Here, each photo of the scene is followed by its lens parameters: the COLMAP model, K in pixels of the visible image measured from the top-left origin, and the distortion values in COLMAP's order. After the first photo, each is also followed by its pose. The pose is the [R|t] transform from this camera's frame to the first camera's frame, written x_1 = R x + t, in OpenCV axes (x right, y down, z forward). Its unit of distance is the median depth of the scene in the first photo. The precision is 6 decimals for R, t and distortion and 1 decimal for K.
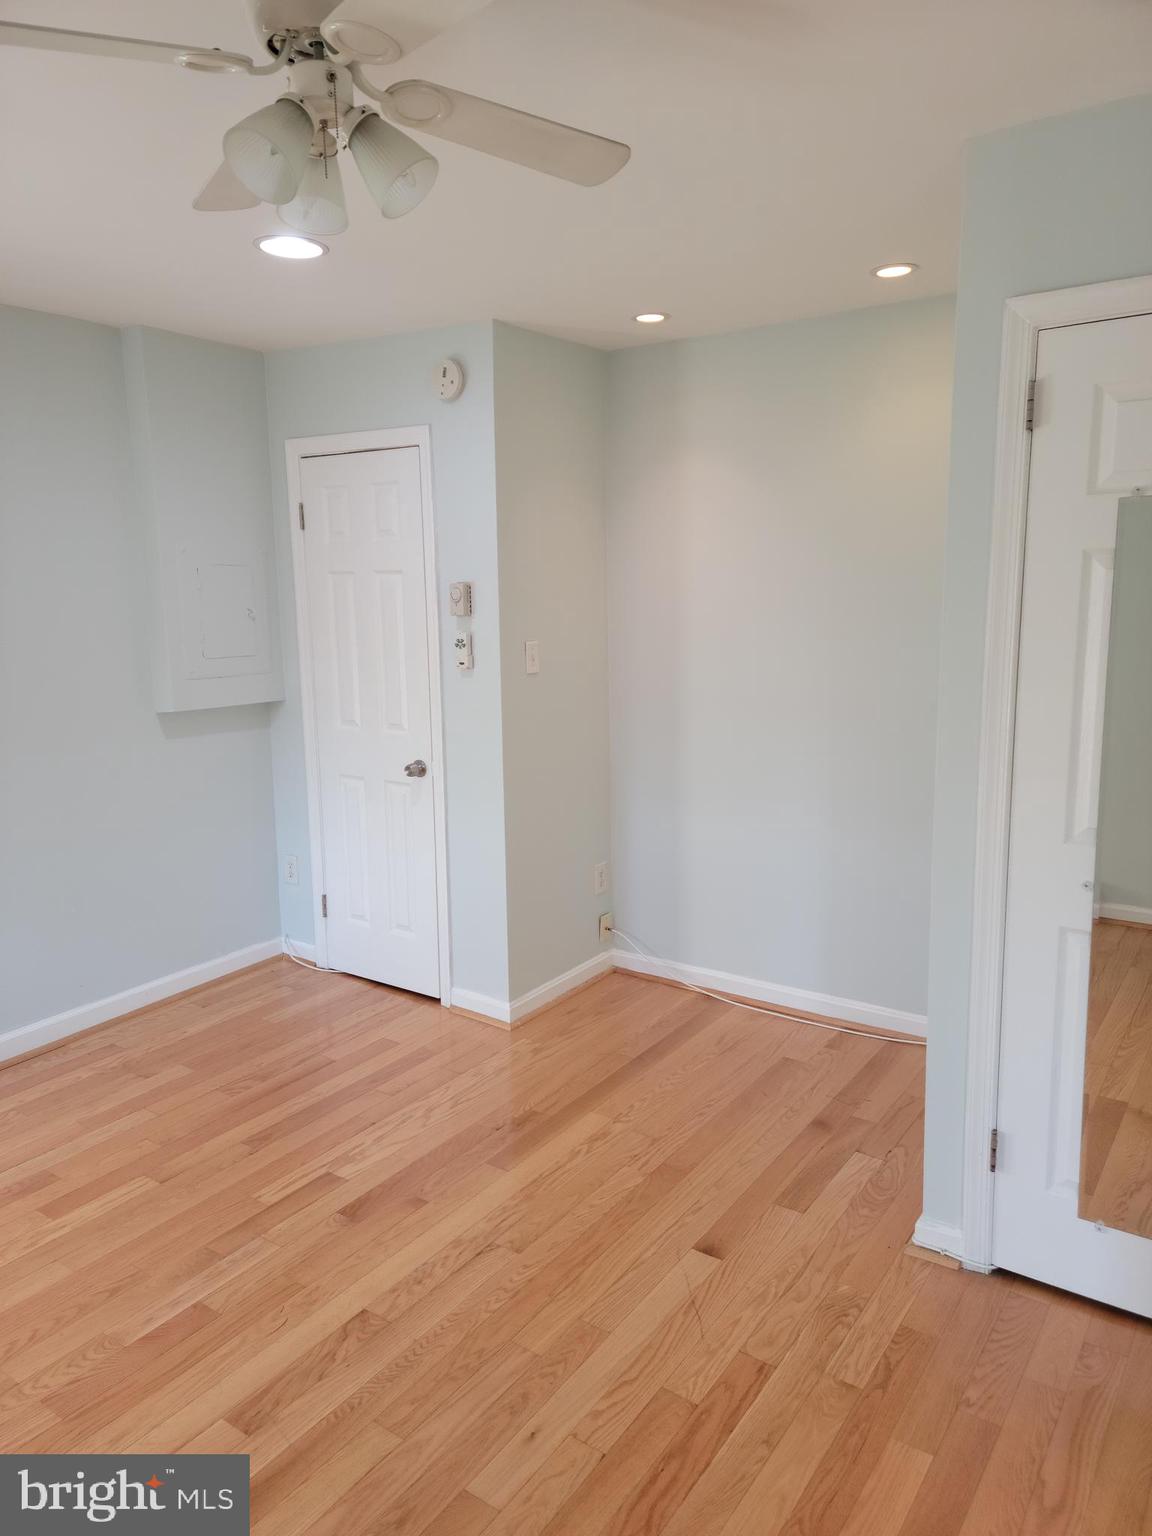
lens RADIAL K [[1062.6, 0, 571.6], [0, 1062.6, 770.0], [0, 0, 1]] dist [0.097878, -0.077218]
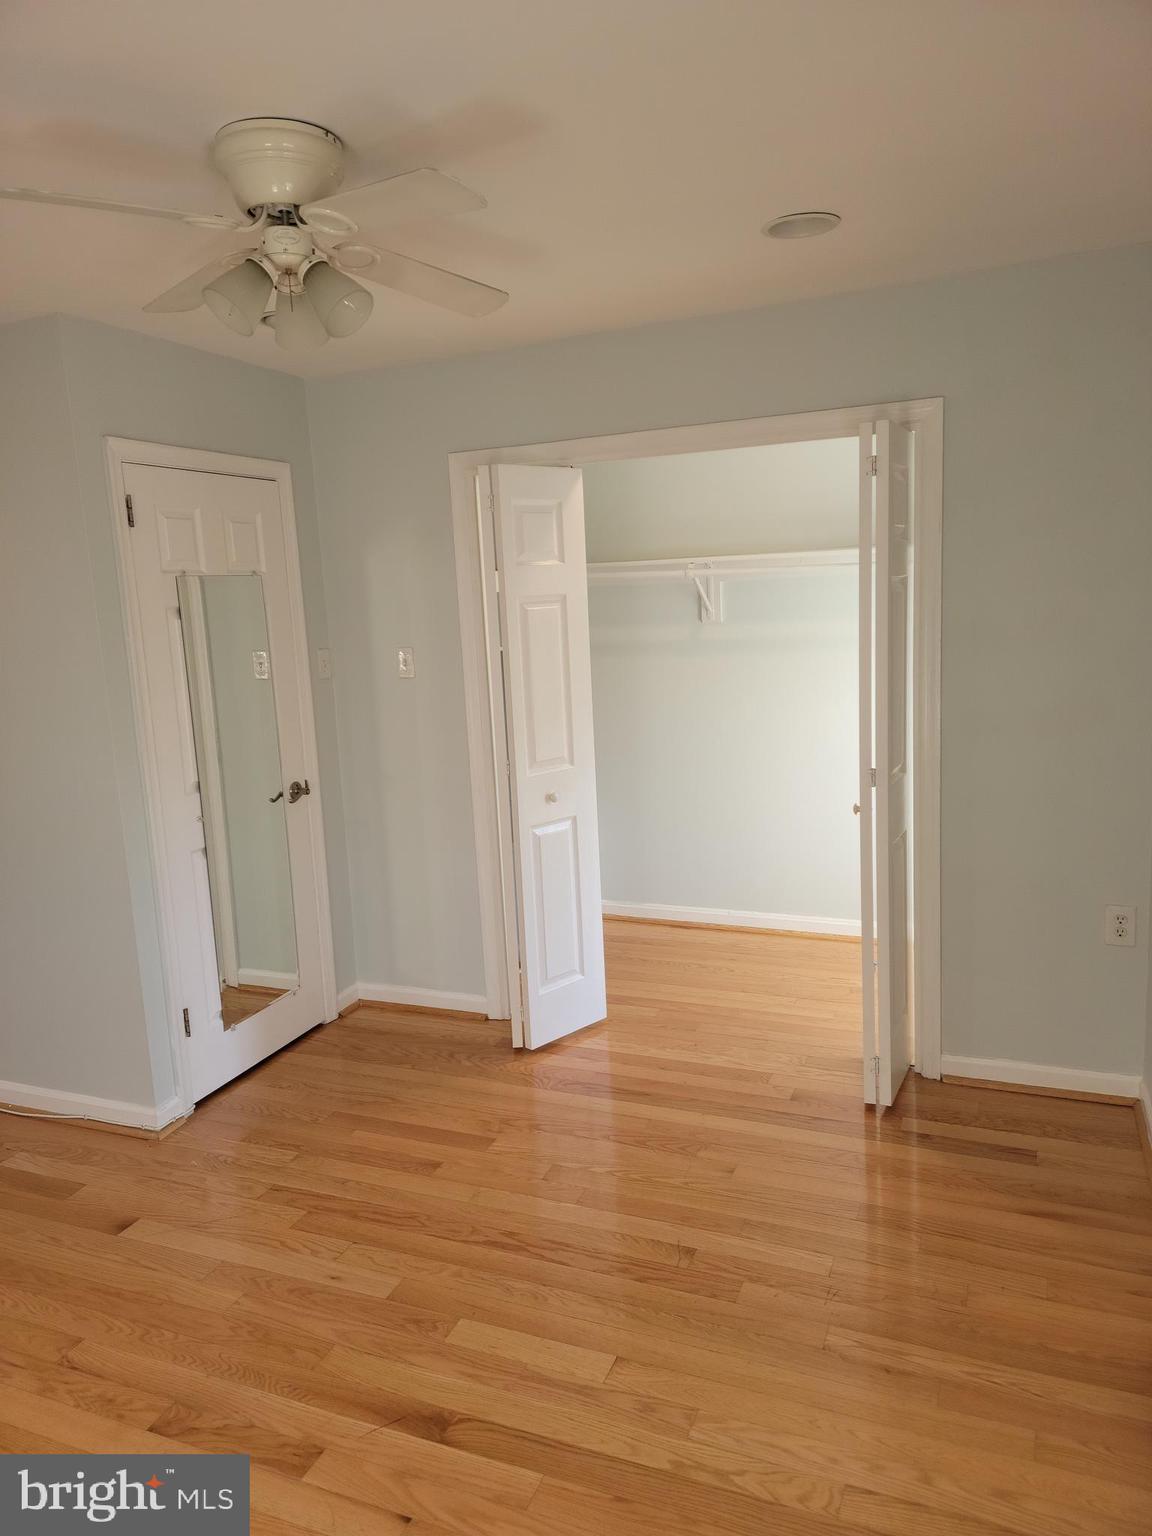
lens RADIAL K [[1062.6, 0, 579.6], [0, 1062.6, 769.2], [0, 0, 1]] dist [0.097878, -0.077218]
pose [[-0.213759, -0.129741, 0.968233, -0.897424], [0.216057, 0.960317, 0.176380, -0.093053], [-0.952694, 0.246896, -0.177245, 0.571430]]
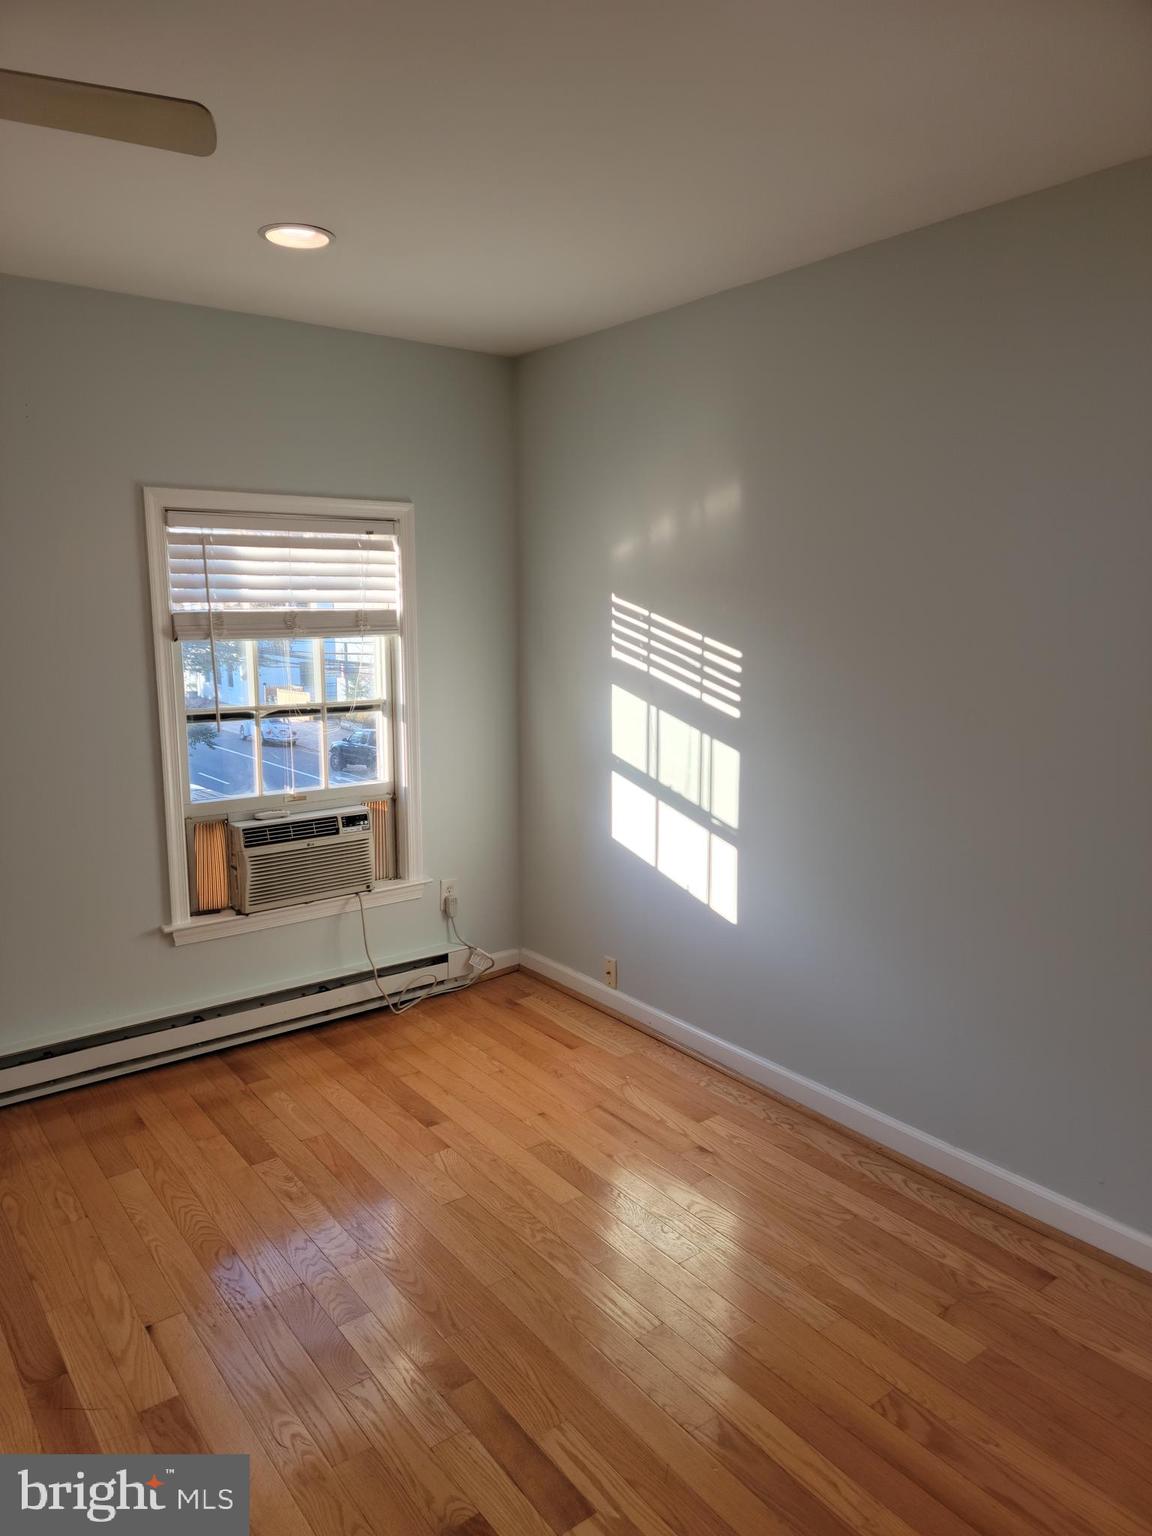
lens RADIAL K [[1062.6, 0, 573.2], [0, 1062.6, 776.2], [0, 0, 1]] dist [0.097878, -0.077218]
pose [[-0.315409, 0.173588, -0.932944, 0.310369], [-0.159391, 0.959469, 0.232410, -0.194520], [0.935474, 0.222007, -0.274957, 1.099069]]
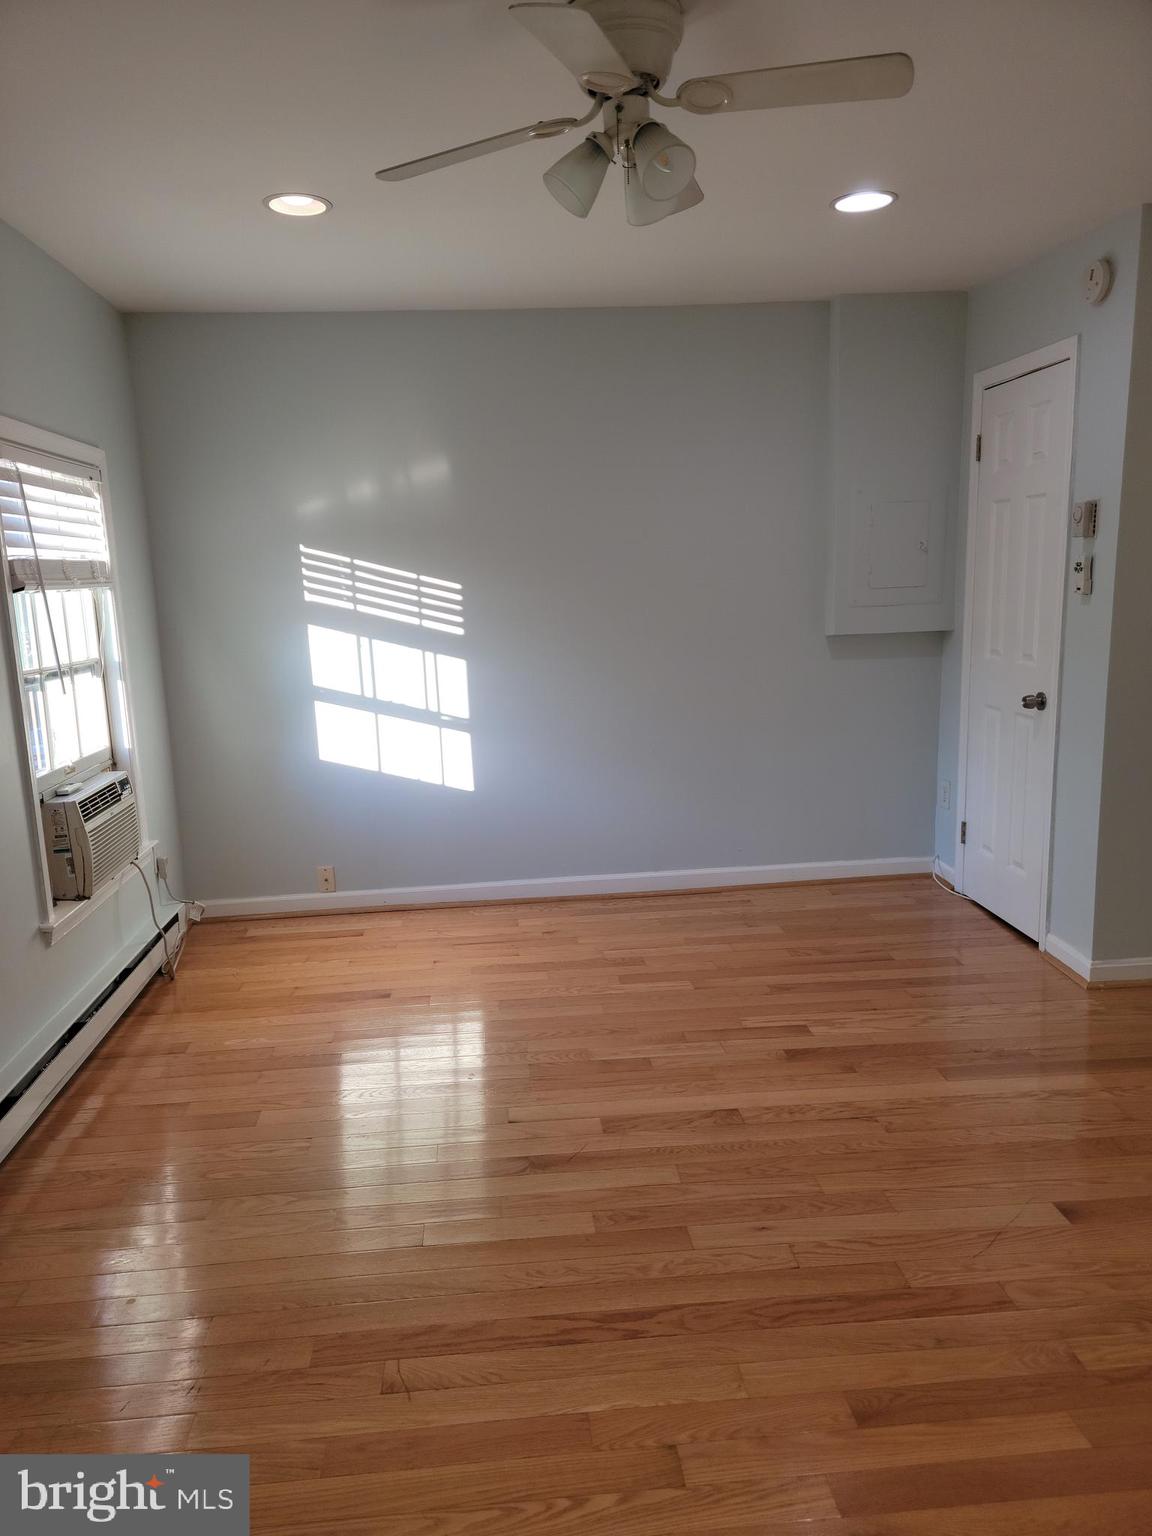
lens RADIAL K [[1062.6, 0, 561.8], [0, 1062.6, 776.6], [0, 0, 1]] dist [0.097878, -0.077218]
pose [[0.637749, 0.137104, -0.757943, 0.454913], [-0.107535, 0.990242, 0.088642, 0.035987], [0.762700, 0.024974, 0.646269, 0.052989]]
